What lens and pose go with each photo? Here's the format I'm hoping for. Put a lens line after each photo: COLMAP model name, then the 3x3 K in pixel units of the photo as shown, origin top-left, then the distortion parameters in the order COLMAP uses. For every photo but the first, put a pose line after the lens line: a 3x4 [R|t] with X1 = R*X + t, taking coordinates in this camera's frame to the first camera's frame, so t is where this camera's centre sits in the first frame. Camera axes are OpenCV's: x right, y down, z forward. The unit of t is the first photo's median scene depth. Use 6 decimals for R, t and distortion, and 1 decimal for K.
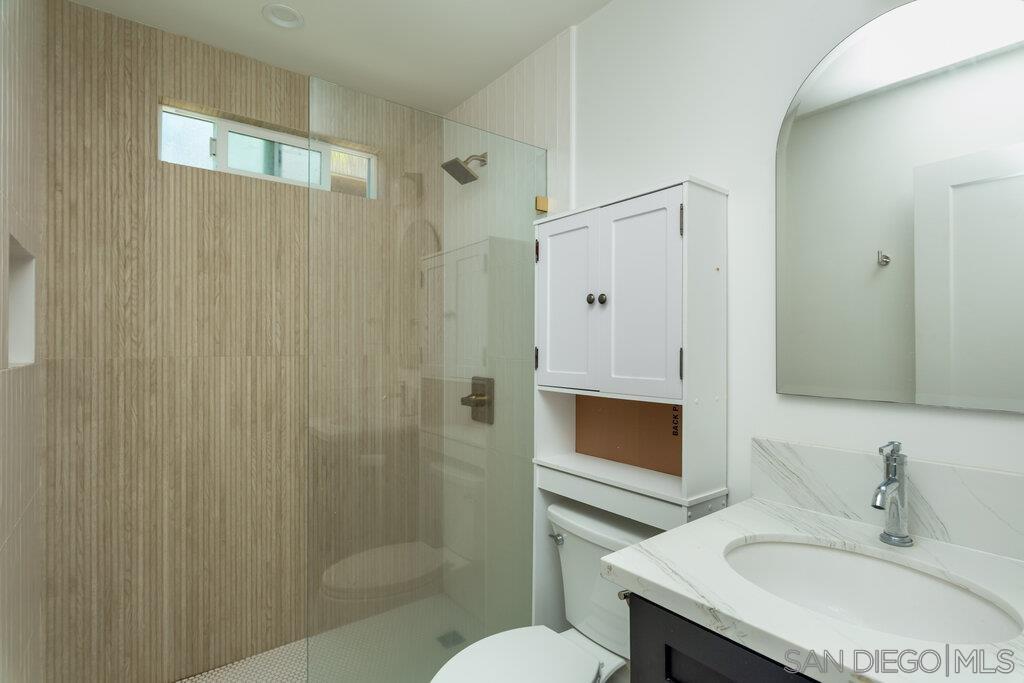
lens RADIAL K [[496.7, 0, 508.4], [0, 496.7, 337.1], [0, 0, 1]] dist [0.001773, -0.000190]
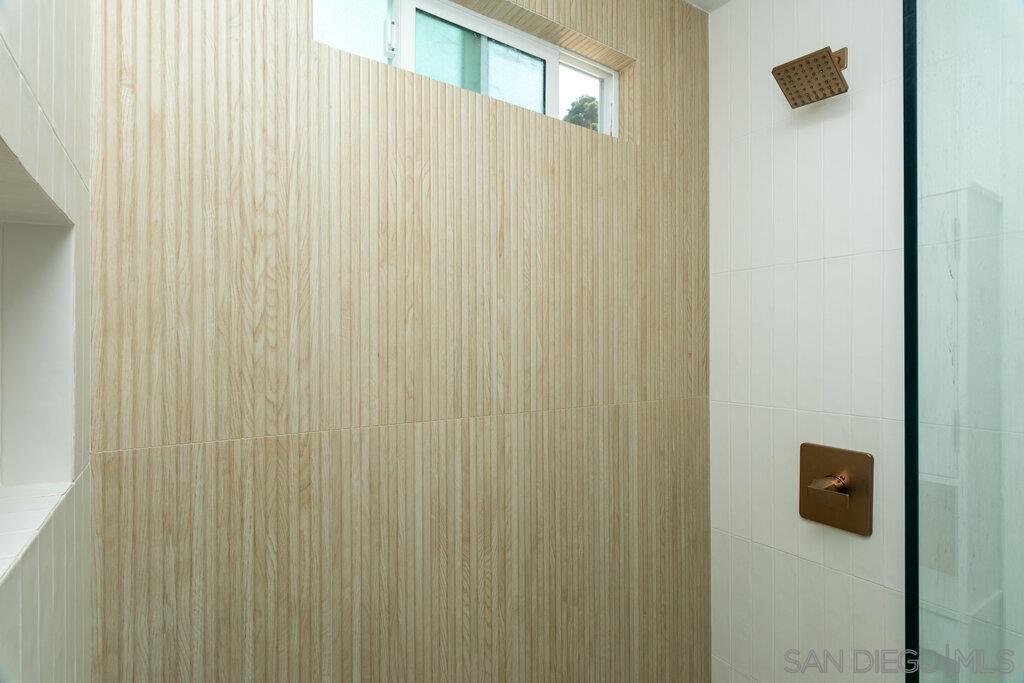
lens RADIAL K [[496.7, 0, 516.4], [0, 496.7, 343.4], [0, 0, 1]] dist [0.001773, -0.000190]
pose [[0.993233, 0.014556, -0.115222, -0.447465], [-0.012133, 0.999691, 0.021700, -0.063360], [0.115502, -0.020155, 0.993103, 0.530588]]
